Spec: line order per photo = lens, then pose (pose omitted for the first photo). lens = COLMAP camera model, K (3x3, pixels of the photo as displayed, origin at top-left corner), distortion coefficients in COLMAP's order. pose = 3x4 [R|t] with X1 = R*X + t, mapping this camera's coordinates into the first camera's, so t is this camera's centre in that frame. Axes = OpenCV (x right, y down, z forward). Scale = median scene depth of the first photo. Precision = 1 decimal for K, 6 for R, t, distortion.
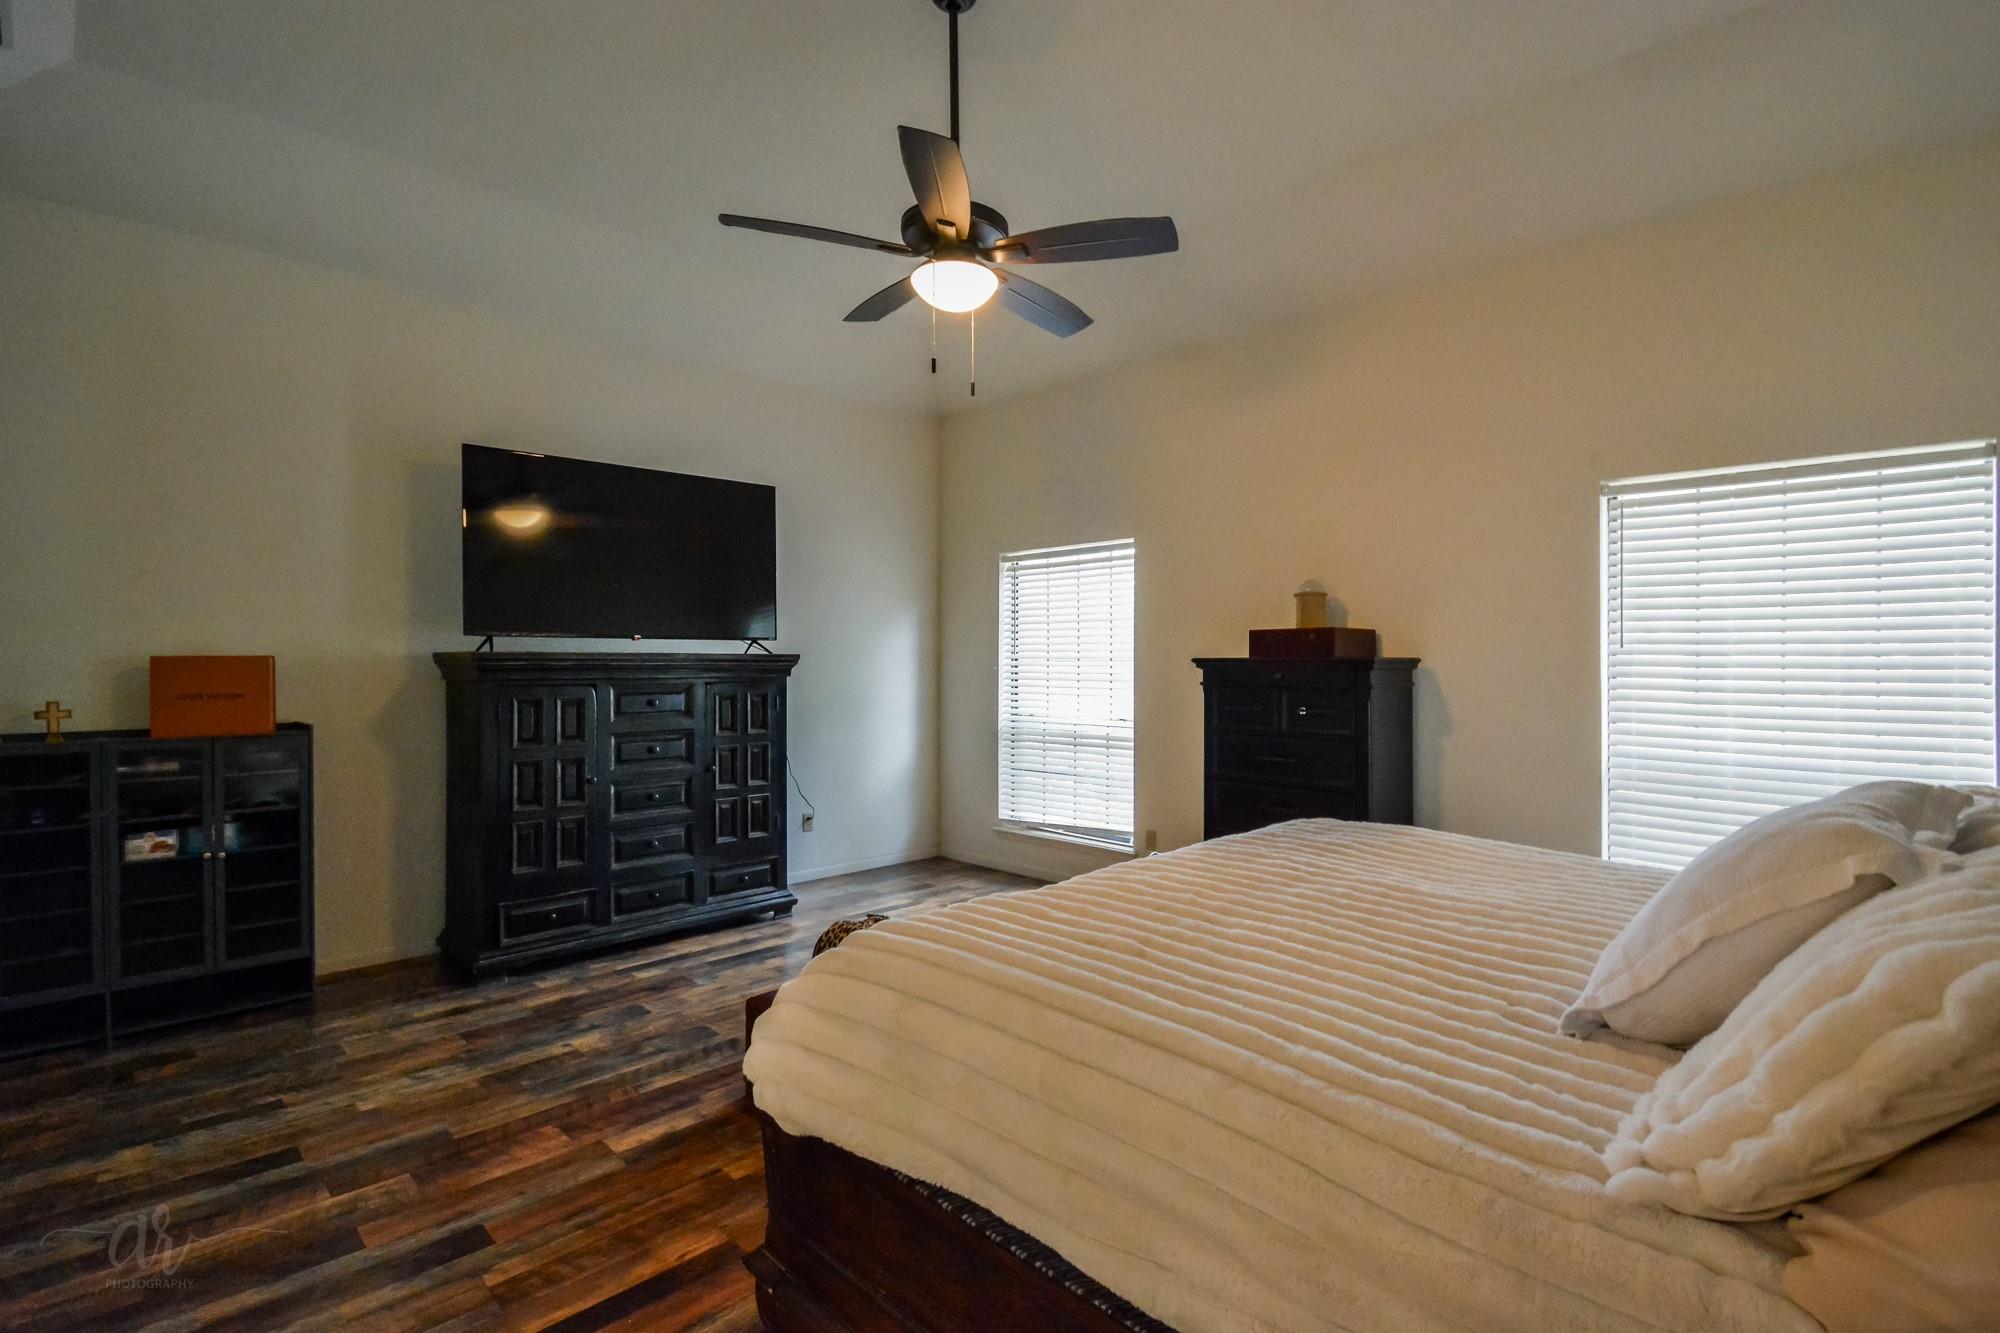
lens RADIAL K [[926.1, 0, 1000.0], [0, 926.1, 666.5], [0, 0, 1]] dist [0.000232, -0.000326]
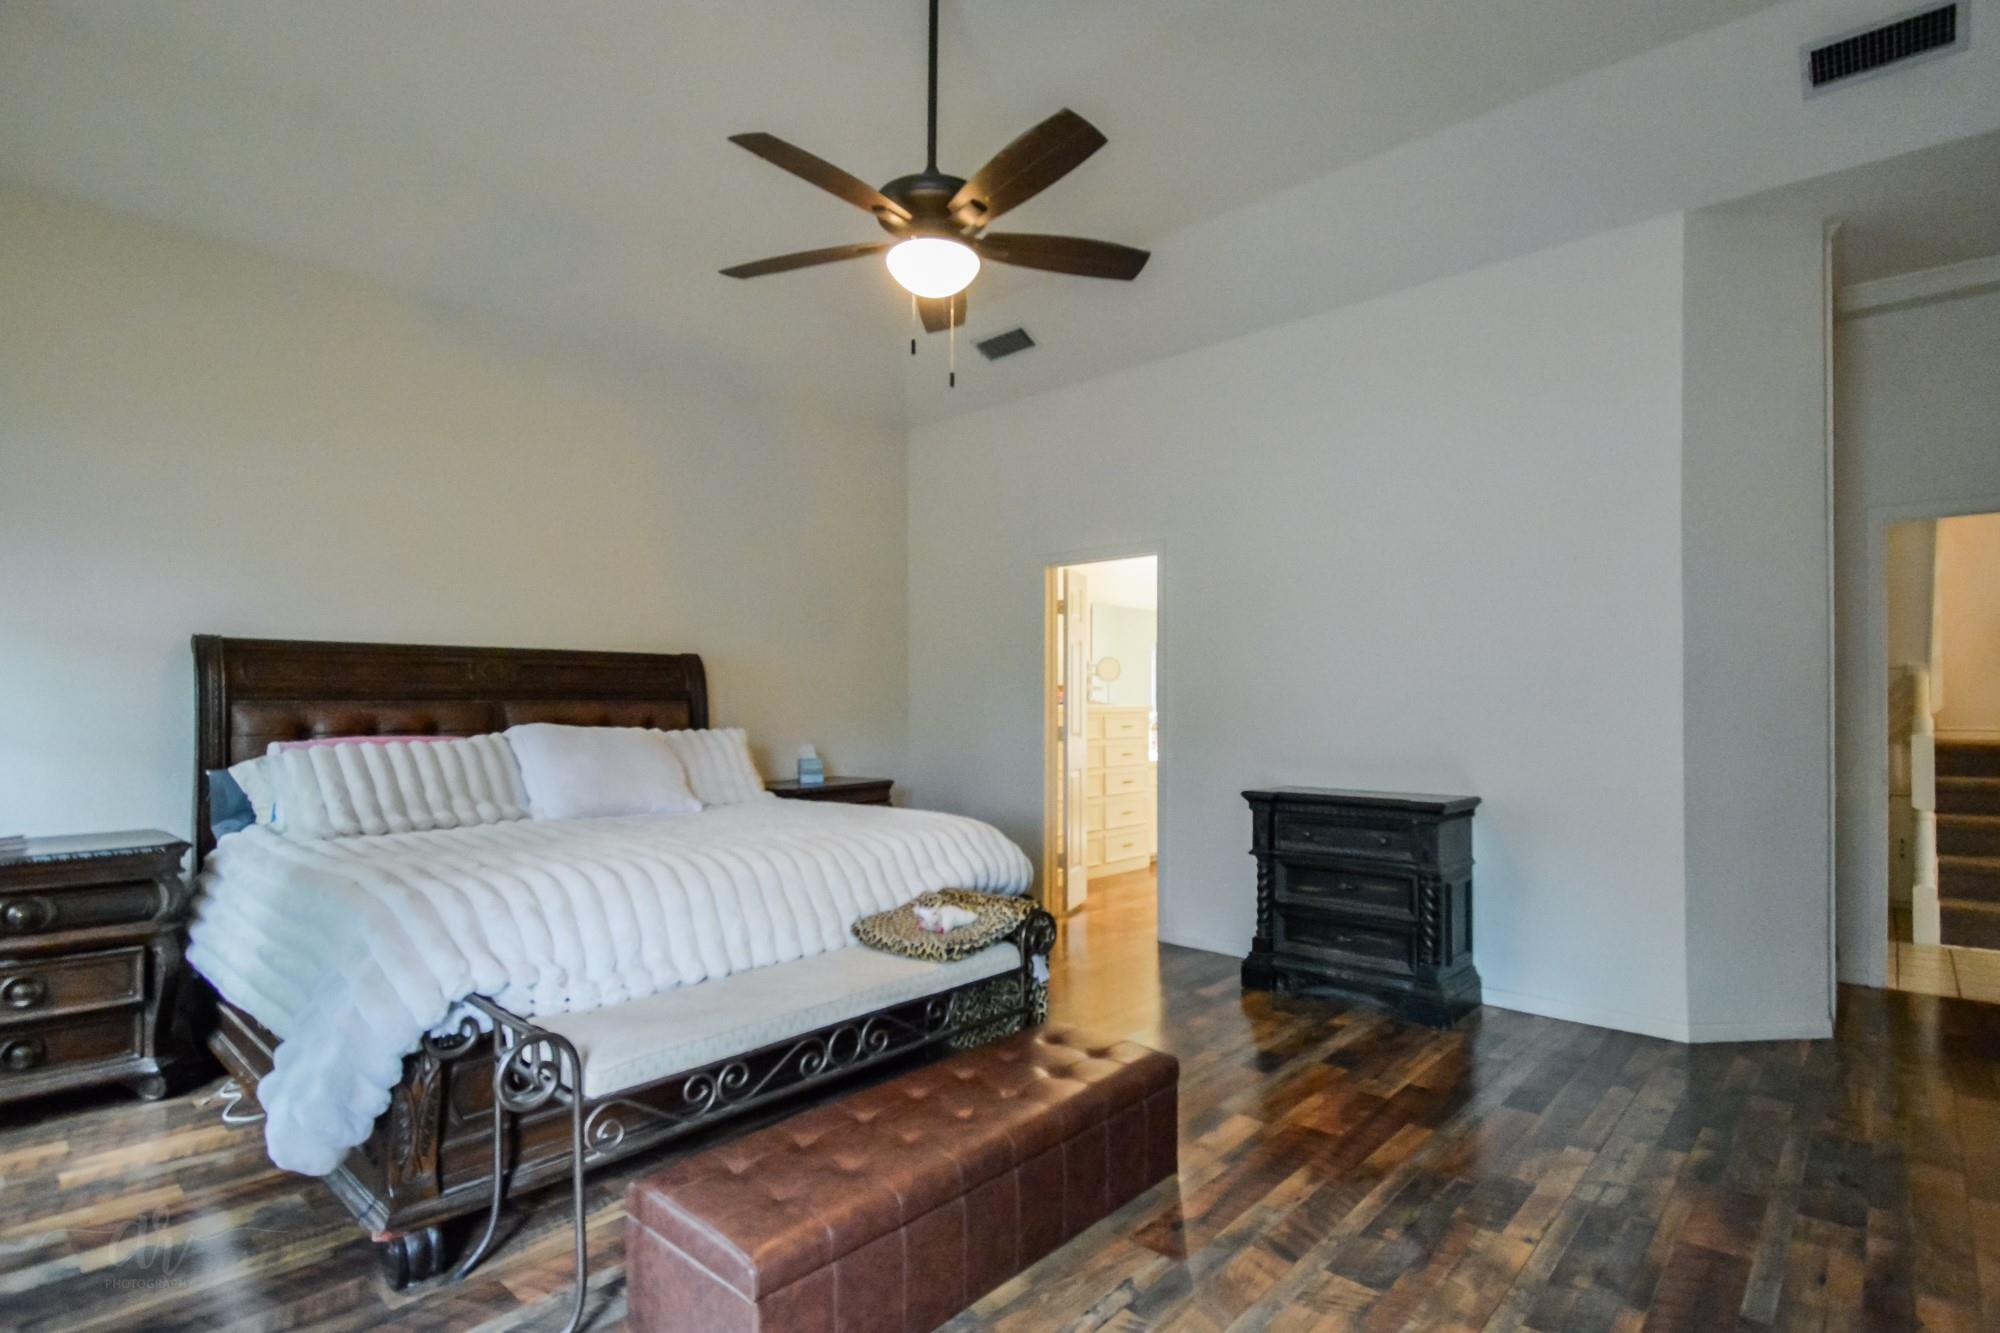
lens RADIAL K [[983.5, 0, 1000.0], [0, 983.5, 666.5], [0, 0, 1]] dist [-0.002056, -0.001262]
pose [[-0.998167, -0.000854, -0.060520, -0.040276], [0.000247, 0.999834, -0.018193, 0.009197], [0.060525, -0.018175, -0.998001, 1.411315]]
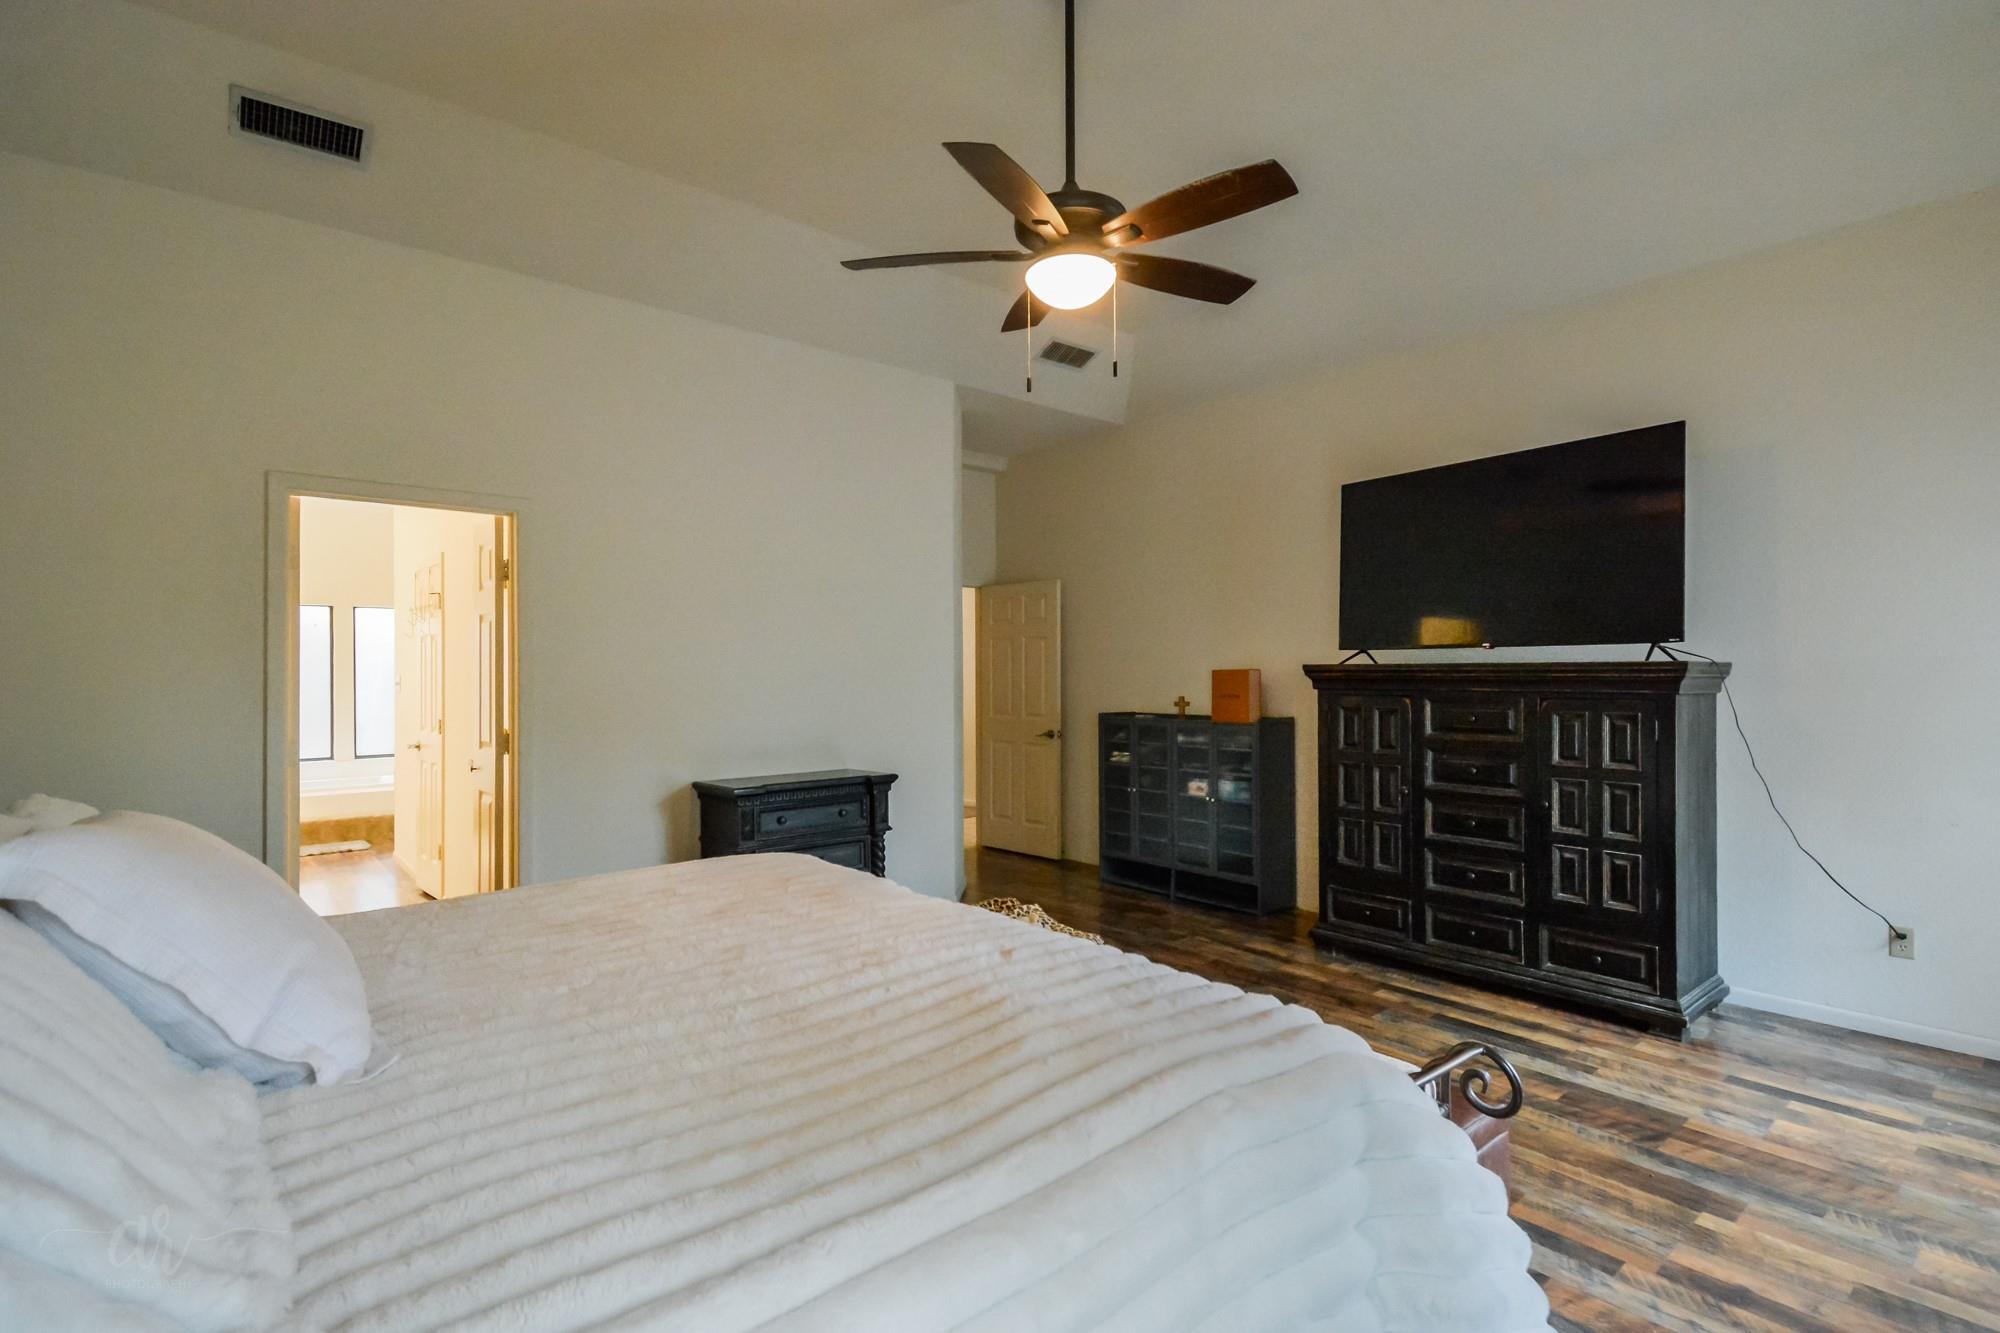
lens RADIAL K [[926.1, 0, 1000.0], [0, 926.1, 666.5], [0, 0, 1]] dist [0.000232, -0.000326]
pose [[-0.094139, -0.007709, -0.995529, 0.639855], [-0.000824, 0.999970, -0.007666, -0.004454], [0.995559, 0.000099, -0.094142, 0.706047]]
